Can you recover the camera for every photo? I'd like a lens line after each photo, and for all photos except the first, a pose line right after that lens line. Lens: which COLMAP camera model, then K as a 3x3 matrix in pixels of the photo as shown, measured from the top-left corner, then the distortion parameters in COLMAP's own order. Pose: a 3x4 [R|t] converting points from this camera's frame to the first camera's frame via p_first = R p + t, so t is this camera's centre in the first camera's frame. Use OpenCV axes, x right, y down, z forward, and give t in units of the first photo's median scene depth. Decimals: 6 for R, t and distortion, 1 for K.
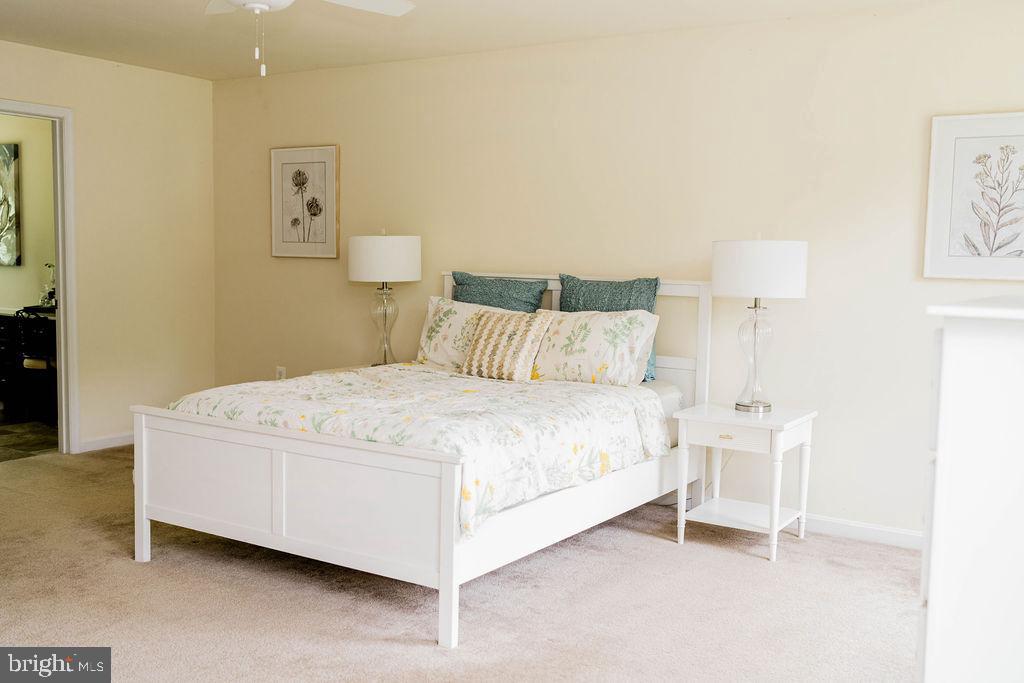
lens RADIAL K [[984.7, 0, 512.0], [0, 984.7, 341.5], [0, 0, 1]] dist [-0.002358, 0.005645]
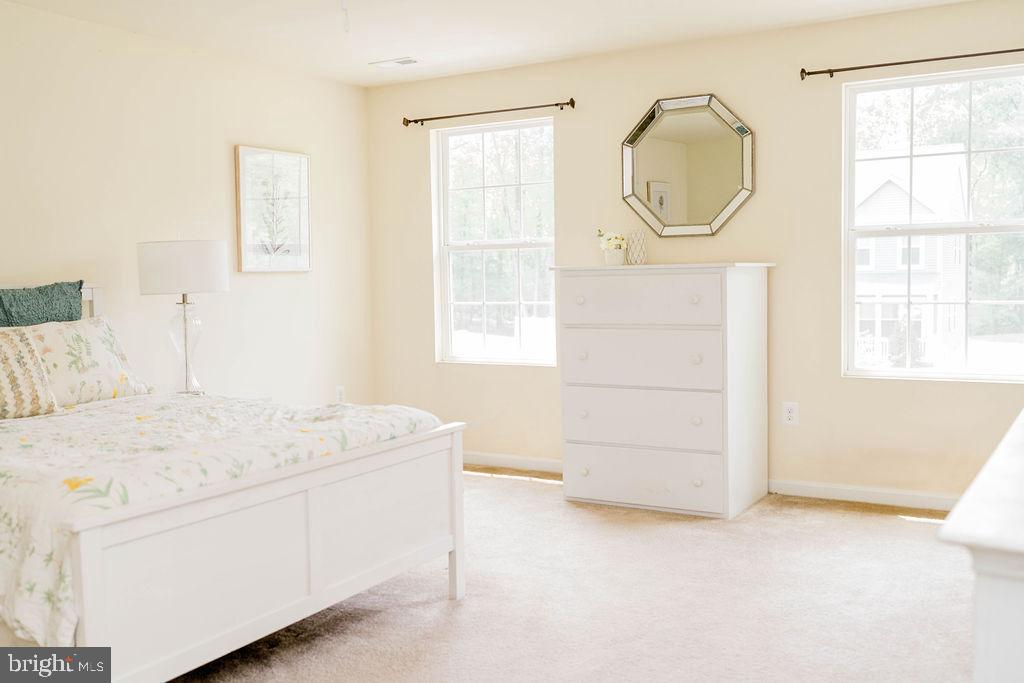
lens RADIAL K [[984.7, 0, 512.0], [0, 984.7, 341.5], [0, 0, 1]] dist [-0.002358, 0.005645]
pose [[-0.032024, -0.086149, 0.995767, -0.809932], [0.106222, 0.990343, 0.089096, -0.049616], [-0.993827, 0.108625, -0.022564, 0.657506]]
